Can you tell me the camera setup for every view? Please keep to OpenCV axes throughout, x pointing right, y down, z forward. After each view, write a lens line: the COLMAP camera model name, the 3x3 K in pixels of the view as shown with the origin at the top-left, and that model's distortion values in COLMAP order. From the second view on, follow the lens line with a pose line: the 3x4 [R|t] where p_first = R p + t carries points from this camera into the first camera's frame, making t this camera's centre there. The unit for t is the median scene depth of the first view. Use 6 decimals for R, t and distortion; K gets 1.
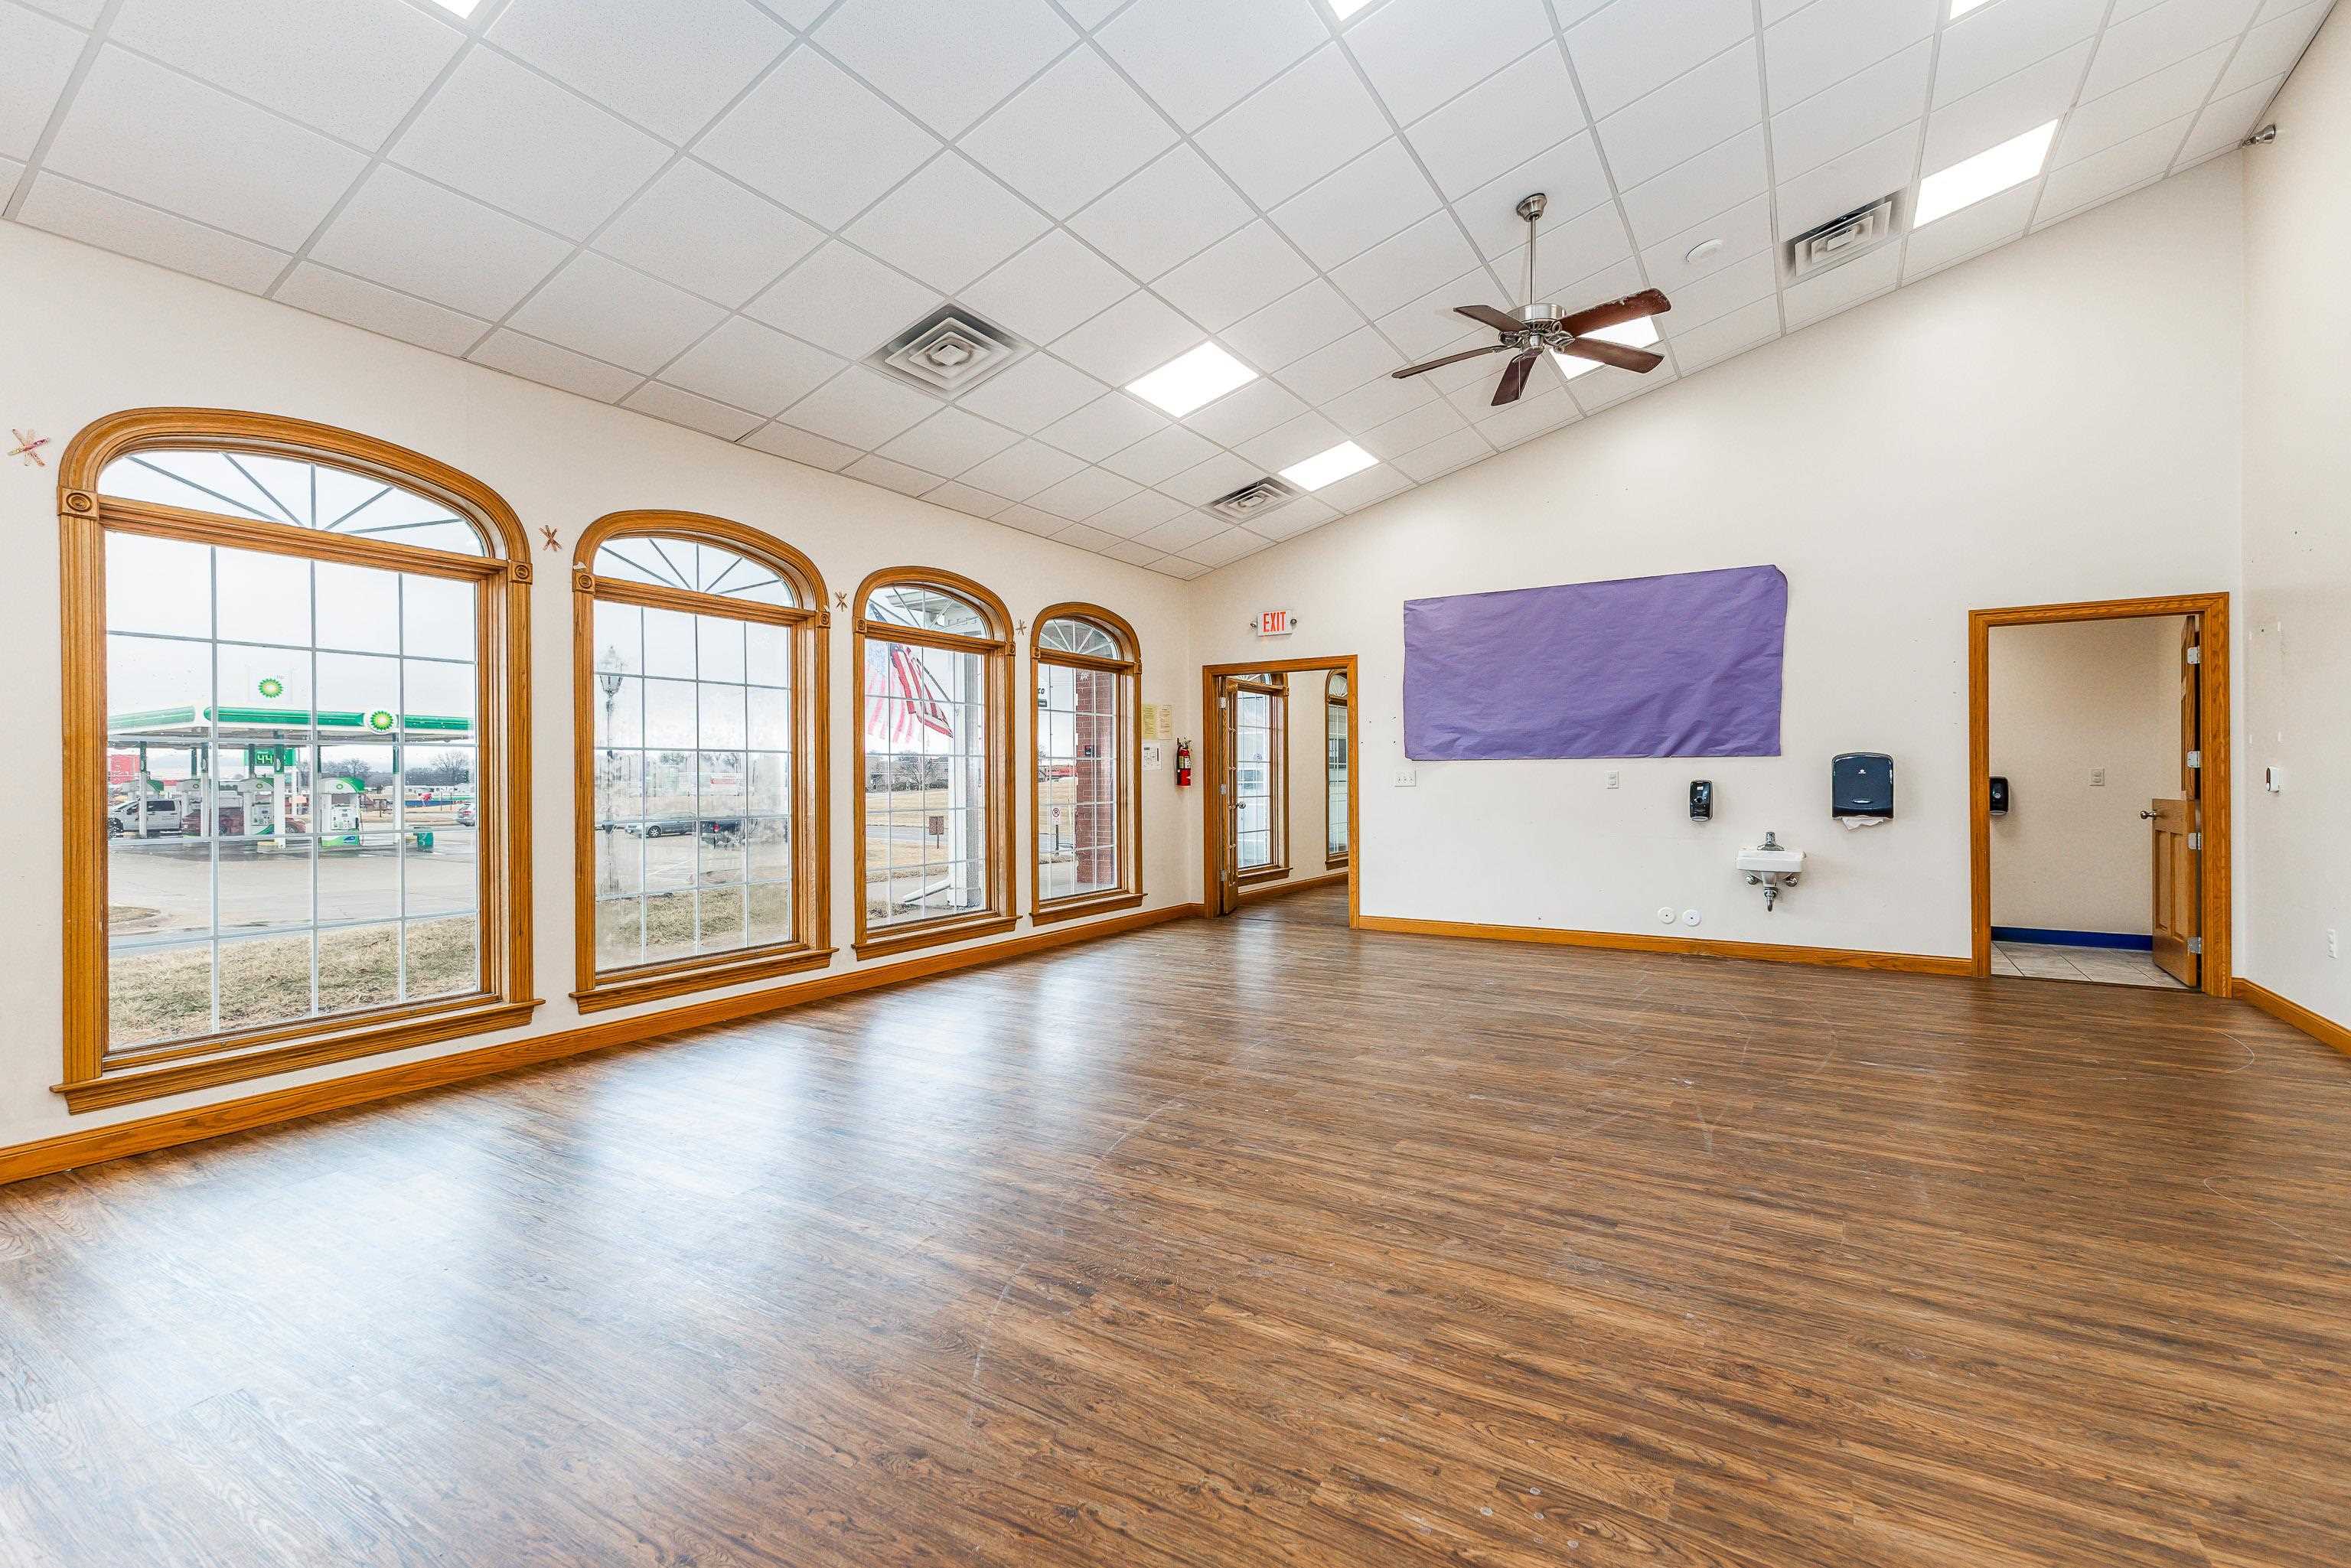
lens RADIAL K [[1039.9, 0, 1181.9], [0, 1039.9, 778.5], [0, 0, 1]] dist [0.015078, -0.005928]
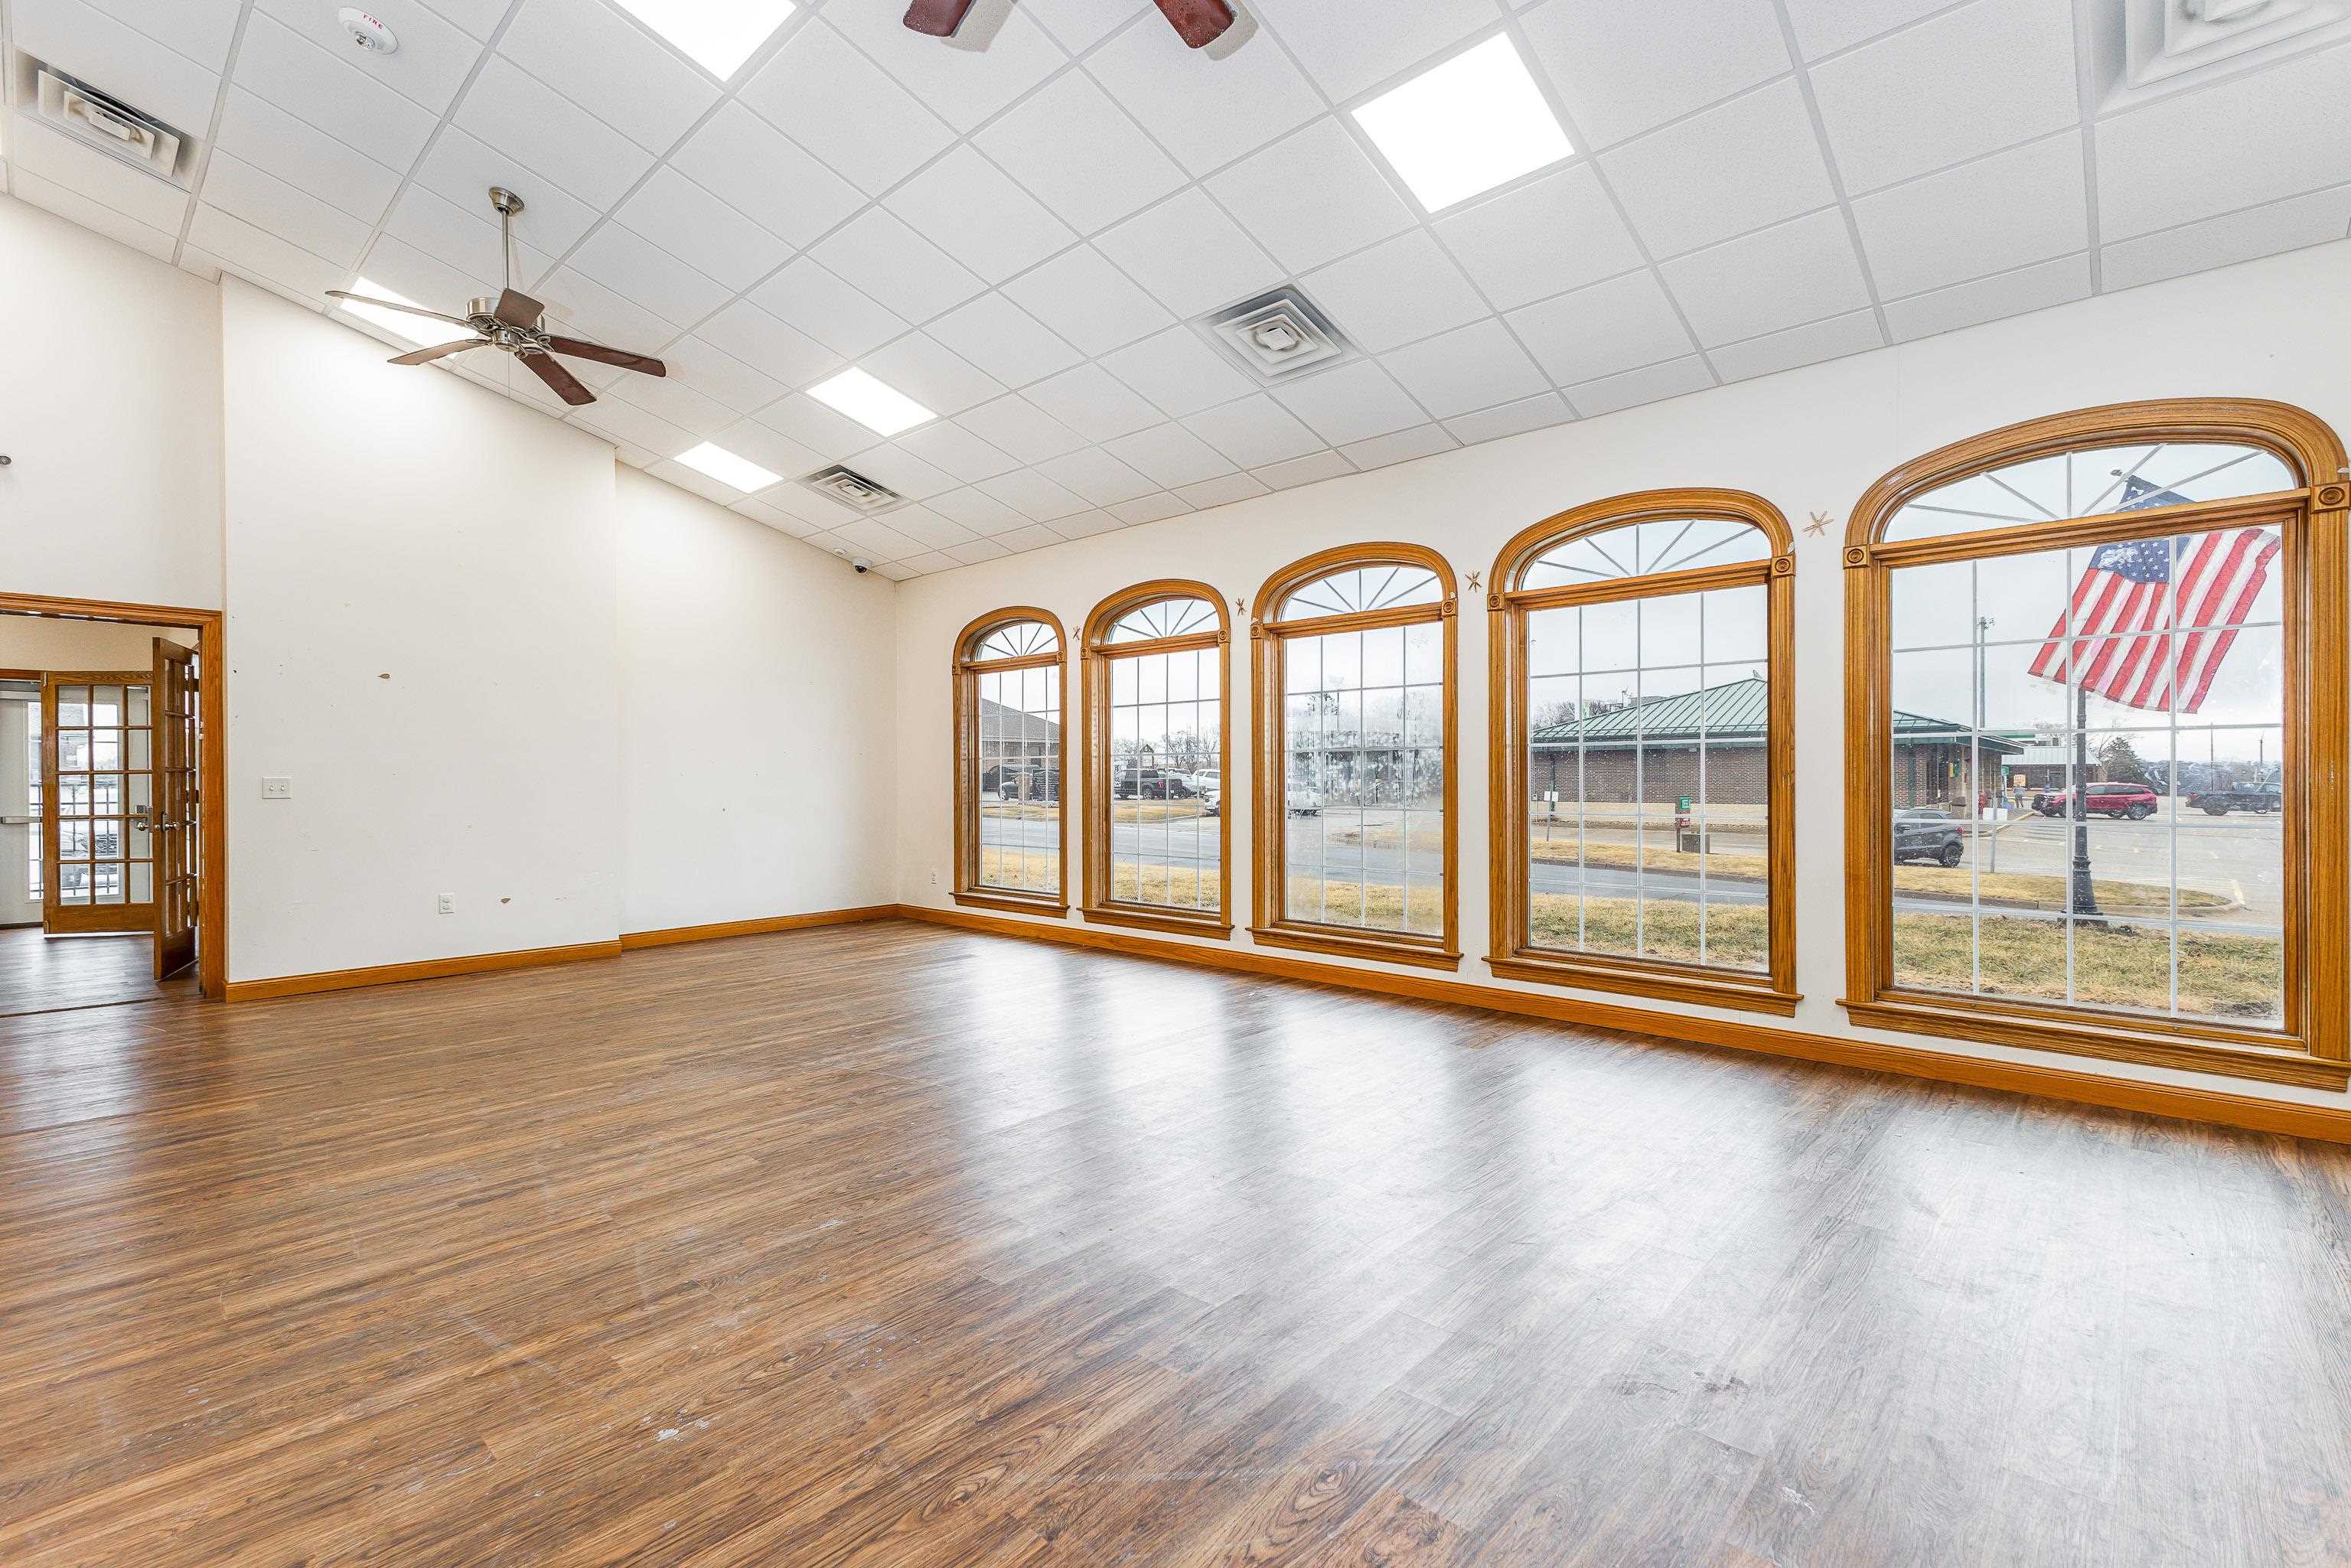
lens RADIAL K [[1039.9, 0, 1181.9], [0, 1039.9, 778.5], [0, 0, 1]] dist [0.015078, -0.005928]
pose [[-0.190420, 0.006569, -0.981681, 1.146058], [0.004552, 0.999973, 0.005809, -0.004768], [0.981692, -0.003363, -0.190445, 1.676546]]
